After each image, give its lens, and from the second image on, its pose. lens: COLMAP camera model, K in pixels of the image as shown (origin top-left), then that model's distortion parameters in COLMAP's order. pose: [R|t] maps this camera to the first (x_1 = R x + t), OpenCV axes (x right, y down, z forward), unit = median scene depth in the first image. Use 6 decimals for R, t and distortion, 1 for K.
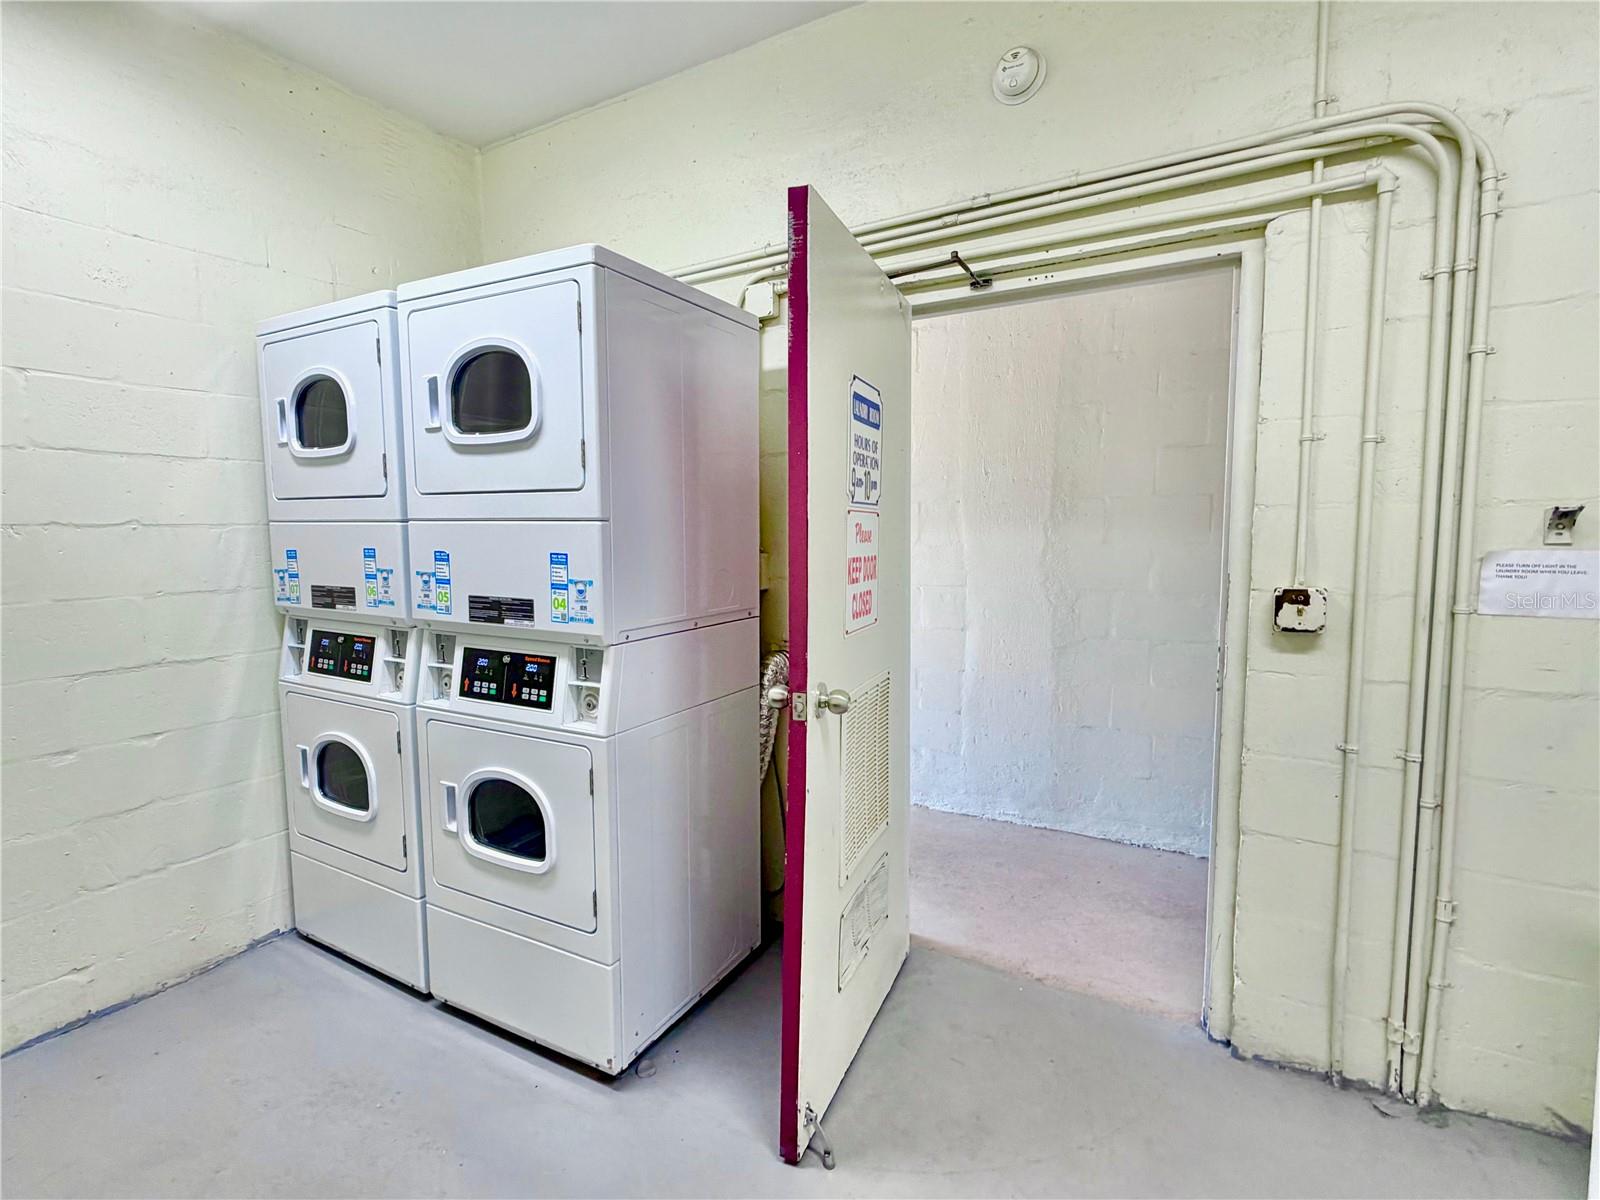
lens RADIAL K [[772.6, 0, 798.0], [0, 772.6, 598.6], [0, 0, 1]] dist [-0.004398, -0.000323]
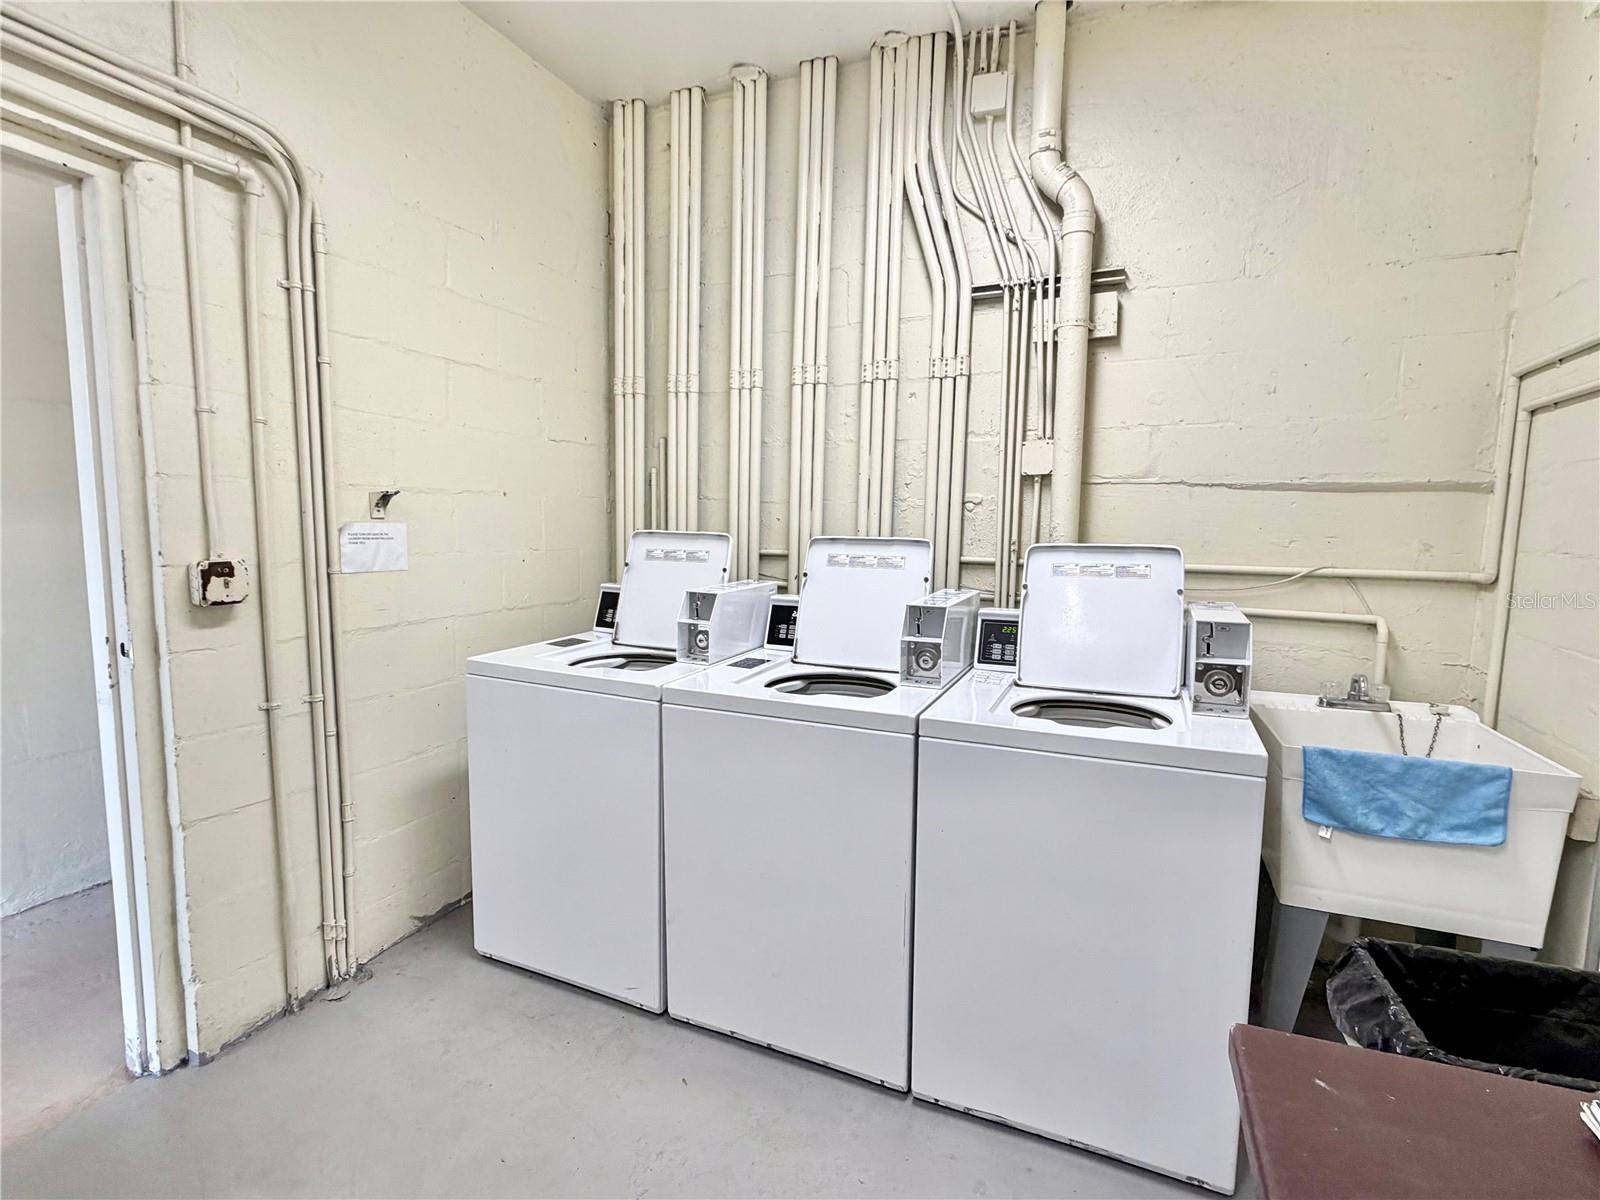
lens RADIAL K [[772.6, 0, 796.9], [0, 772.6, 602.8], [0, 0, 1]] dist [-0.004398, -0.000323]
pose [[-0.122642, -0.096684, 0.987730, -0.438538], [0.073922, 0.991589, 0.106241, -0.010666], [-0.989694, 0.086045, -0.114464, 0.382879]]
